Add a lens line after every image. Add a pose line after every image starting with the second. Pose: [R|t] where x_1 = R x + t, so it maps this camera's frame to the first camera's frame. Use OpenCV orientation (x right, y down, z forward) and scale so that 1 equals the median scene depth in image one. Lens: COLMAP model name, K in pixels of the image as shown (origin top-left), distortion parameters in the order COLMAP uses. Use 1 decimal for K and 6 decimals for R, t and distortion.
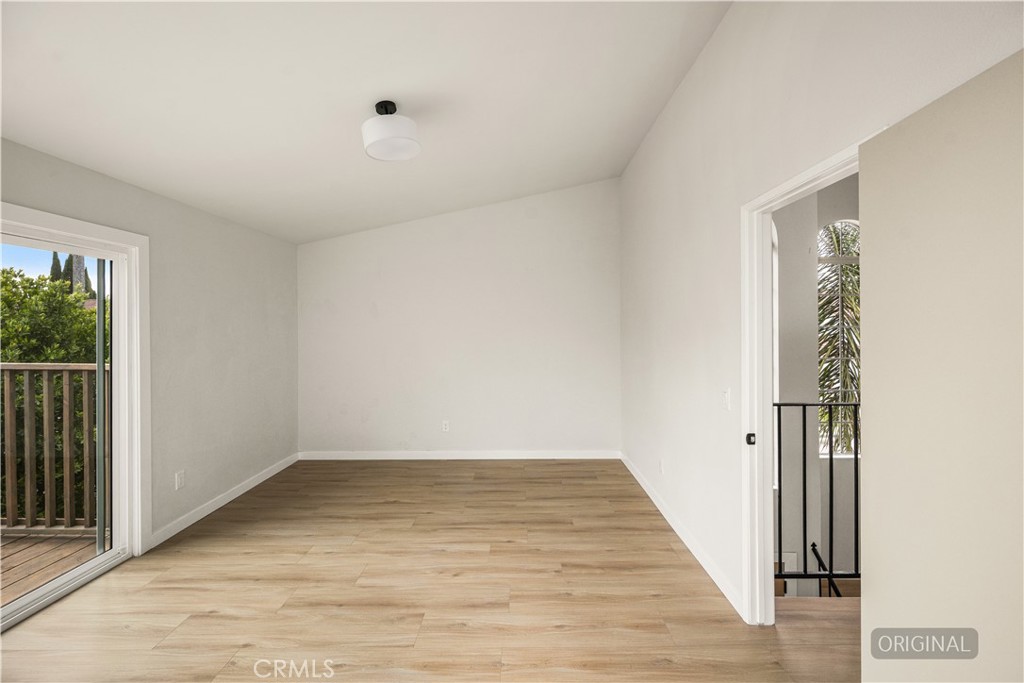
lens RADIAL K [[415.1, 0, 513.2], [0, 415.1, 336.0], [0, 0, 1]] dist [0.002234, 0.000463]
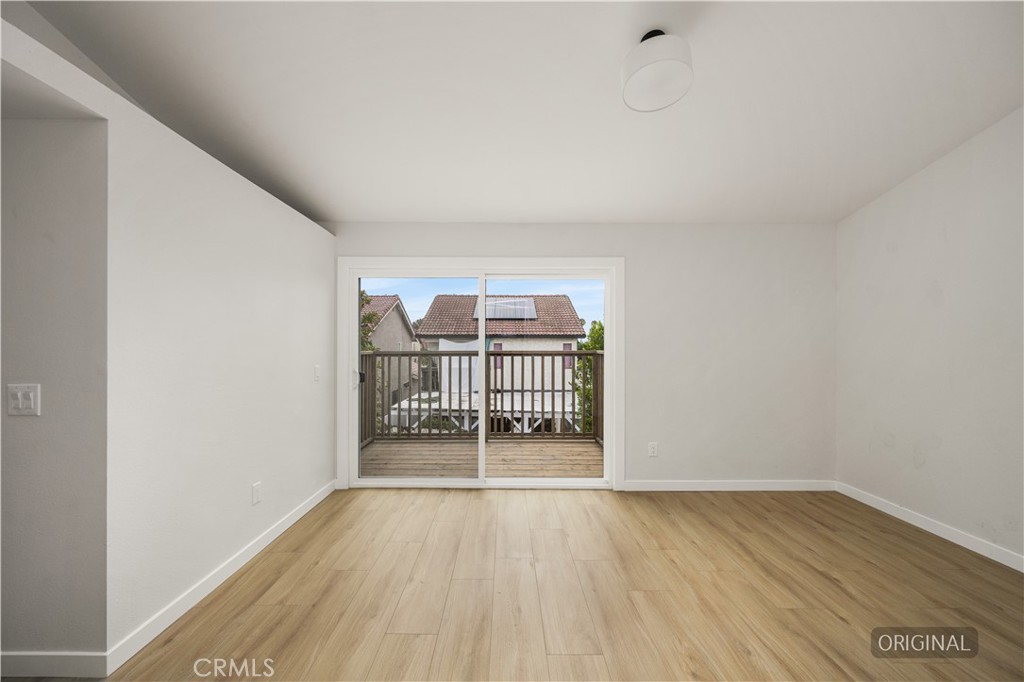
lens RADIAL K [[414.8, 0, 512.0], [0, 414.8, 341.0], [0, 0, 1]] dist [0.000598, 0.000152]
pose [[0.029909, -0.007133, -0.999527, 0.421412], [-0.020337, 0.999763, -0.007743, 0.047367], [0.999346, 0.020559, 0.029757, 0.558676]]
